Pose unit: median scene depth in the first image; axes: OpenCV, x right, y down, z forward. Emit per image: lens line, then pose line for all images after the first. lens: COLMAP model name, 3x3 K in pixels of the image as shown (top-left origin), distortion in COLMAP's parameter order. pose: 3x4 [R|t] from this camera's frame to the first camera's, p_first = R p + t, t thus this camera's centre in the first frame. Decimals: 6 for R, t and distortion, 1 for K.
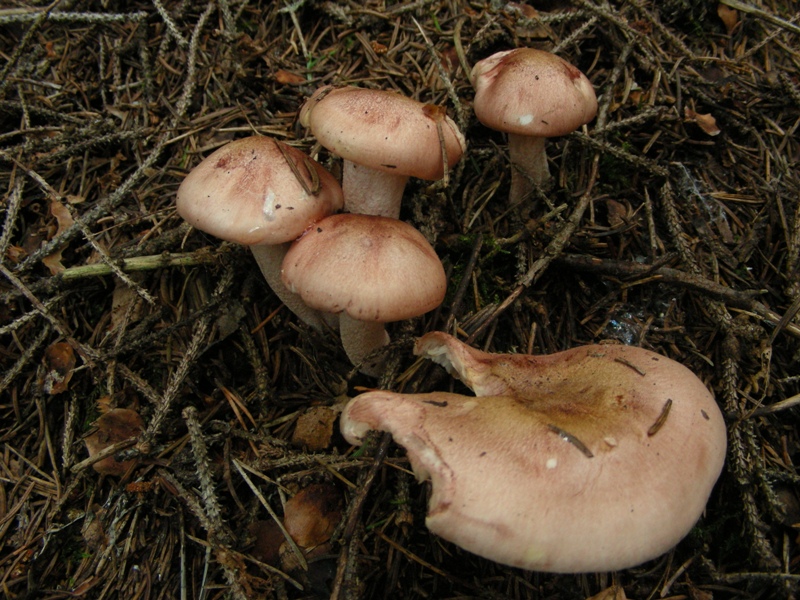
lens RADIAL K [[905.9, 0, 400.1], [0, 905.9, 299.5], [0, 0, 1]] dist [-0.173446, 0.000000]
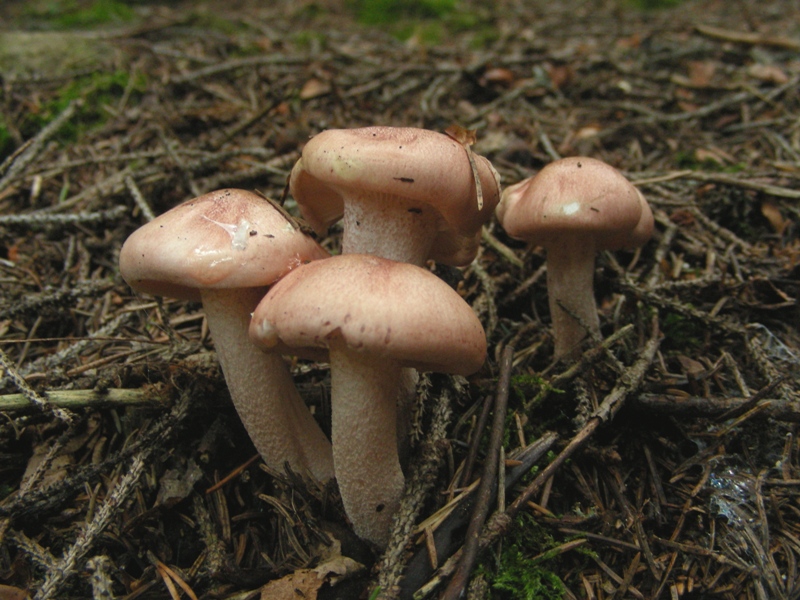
lens RADIAL K [[905.9, 0, 421.5], [0, 905.9, 316.8], [0, 0, 1]] dist [-0.173446, 0.000000]
pose [[0.999776, -0.005866, 0.020313, -0.010941], [0.015292, 0.864113, -0.503066, 0.269218], [-0.014602, 0.503264, 0.864009, 0.328113]]
